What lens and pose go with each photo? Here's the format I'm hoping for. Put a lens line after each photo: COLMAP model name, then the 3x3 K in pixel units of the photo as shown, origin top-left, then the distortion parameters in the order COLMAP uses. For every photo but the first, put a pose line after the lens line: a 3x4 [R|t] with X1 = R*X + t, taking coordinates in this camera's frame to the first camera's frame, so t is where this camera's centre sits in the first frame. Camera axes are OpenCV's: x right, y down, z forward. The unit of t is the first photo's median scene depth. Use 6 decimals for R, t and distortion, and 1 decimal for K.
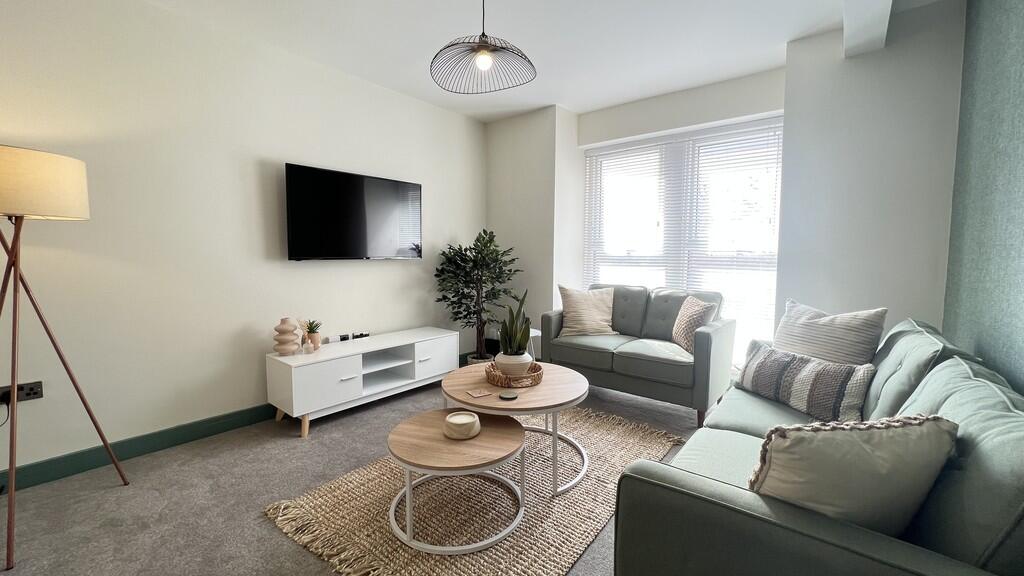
lens RADIAL K [[410.1, 0, 510.0], [0, 410.1, 285.9], [0, 0, 1]] dist [0.000227, -0.000178]
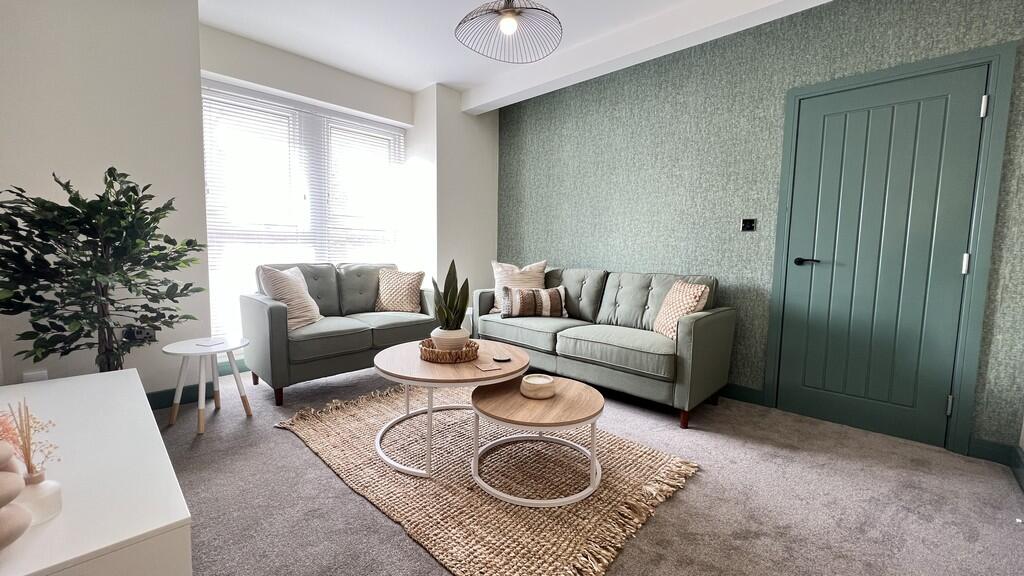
lens RADIAL K [[410.1, 0, 510.0], [0, 410.1, 285.9], [0, 0, 1]] dist [0.000227, -0.000178]
pose [[0.087427, -0.094214, 0.991706, -0.764360], [0.062099, 0.994097, 0.088967, -0.006659], [-0.994234, 0.053805, 0.092762, 0.650366]]
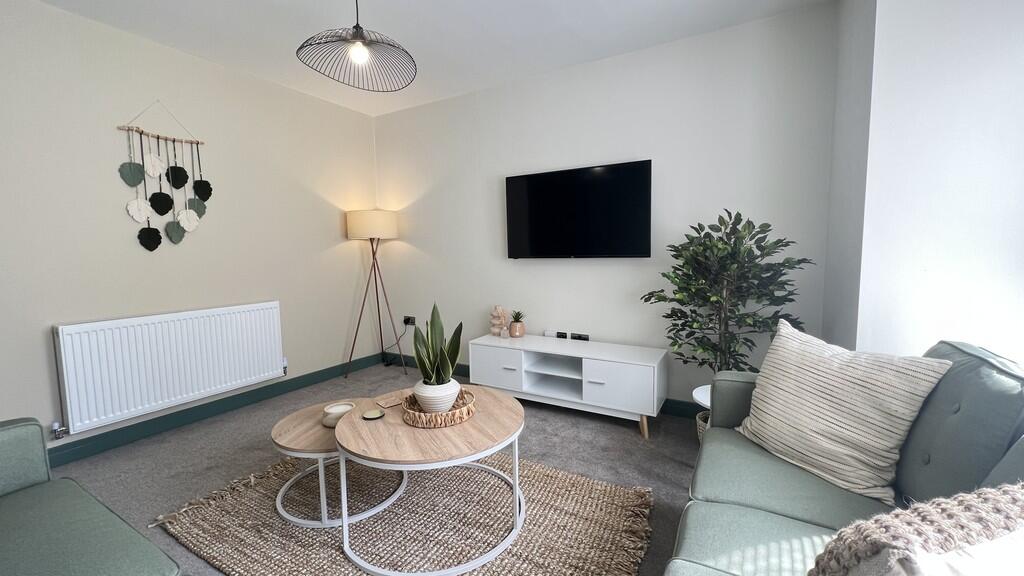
lens RADIAL K [[410.1, 0, 510.0], [0, 410.1, 285.9], [0, 0, 1]] dist [0.000227, -0.000178]
pose [[0.155536, 0.082987, -0.984338, 0.671138], [-0.062878, 0.995276, 0.073974, -0.072929], [0.985827, 0.050388, 0.160019, 0.844903]]
